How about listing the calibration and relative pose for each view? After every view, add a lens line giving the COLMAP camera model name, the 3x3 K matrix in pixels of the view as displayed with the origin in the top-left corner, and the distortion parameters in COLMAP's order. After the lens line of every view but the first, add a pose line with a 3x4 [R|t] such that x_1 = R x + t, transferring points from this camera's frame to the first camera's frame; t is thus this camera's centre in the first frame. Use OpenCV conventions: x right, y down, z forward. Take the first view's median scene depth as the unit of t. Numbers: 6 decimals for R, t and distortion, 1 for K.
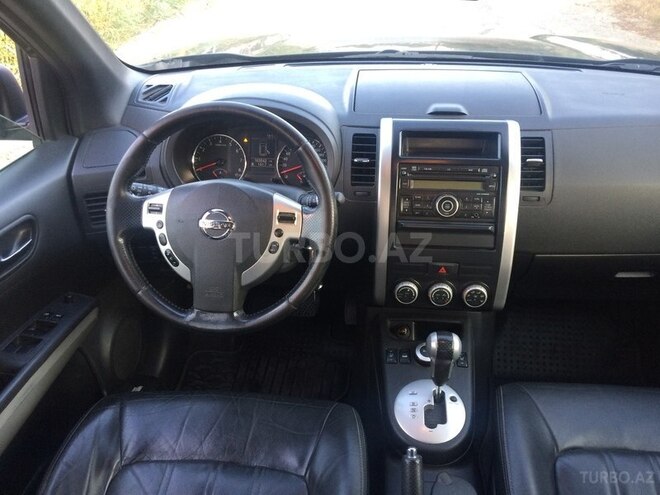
lens RADIAL K [[558.4, 0, 329.8], [0, 558.4, 247.0], [0, 0, 1]] dist [0.017362, -0.054146]
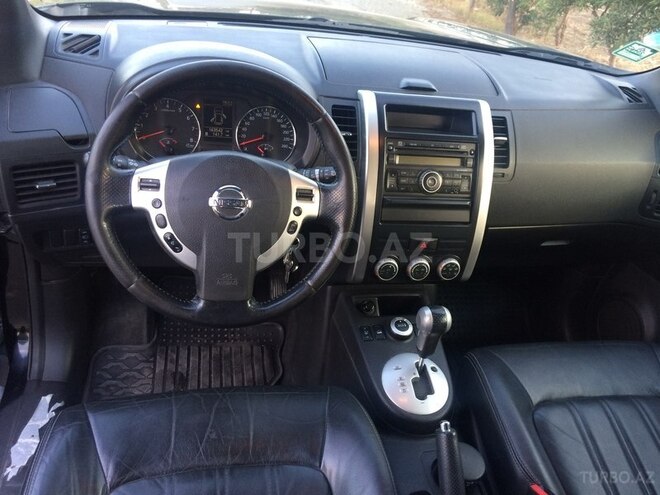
lens RADIAL K [[558.4, 0, 335.4], [0, 558.4, 249.7], [0, 0, 1]] dist [0.017362, -0.054146]
pose [[0.942050, -0.038894, 0.333210, -0.283829], [0.021917, 0.998270, 0.054561, -0.009247], [-0.334756, -0.044096, 0.941273, 0.096921]]
